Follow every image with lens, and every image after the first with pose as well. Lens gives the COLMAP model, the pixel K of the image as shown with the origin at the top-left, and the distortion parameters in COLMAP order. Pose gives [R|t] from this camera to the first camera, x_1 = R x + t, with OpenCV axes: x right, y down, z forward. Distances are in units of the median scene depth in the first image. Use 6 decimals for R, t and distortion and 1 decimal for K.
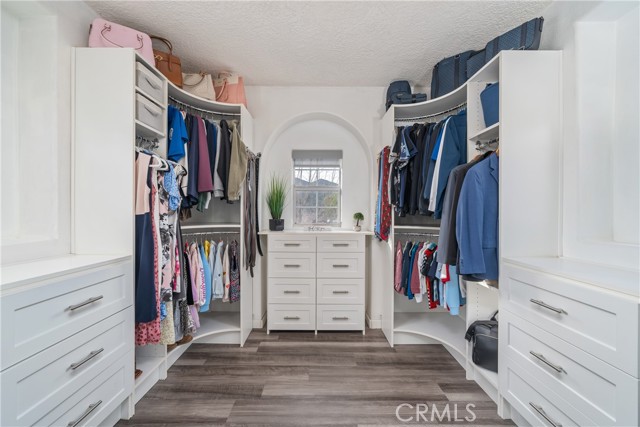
lens RADIAL K [[233.5, 0, 316.7], [0, 233.5, 212.2], [0, 0, 1]] dist [-0.011469, 0.000149]
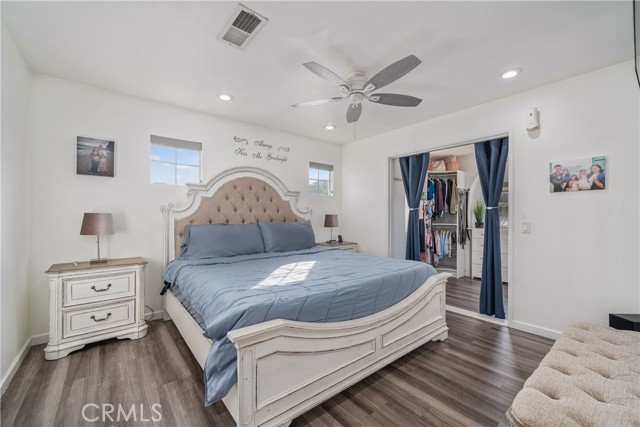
lens RADIAL K [[259.8, 0, 319.3], [0, 259.8, 213.2], [0, 0, 1]] dist [0.003190, -0.000018]
pose [[0.618529, -0.003535, -0.785754, 0.883363], [-0.004152, 0.999961, -0.007767, -0.027701], [0.785751, 0.008066, 0.618490, -1.710024]]
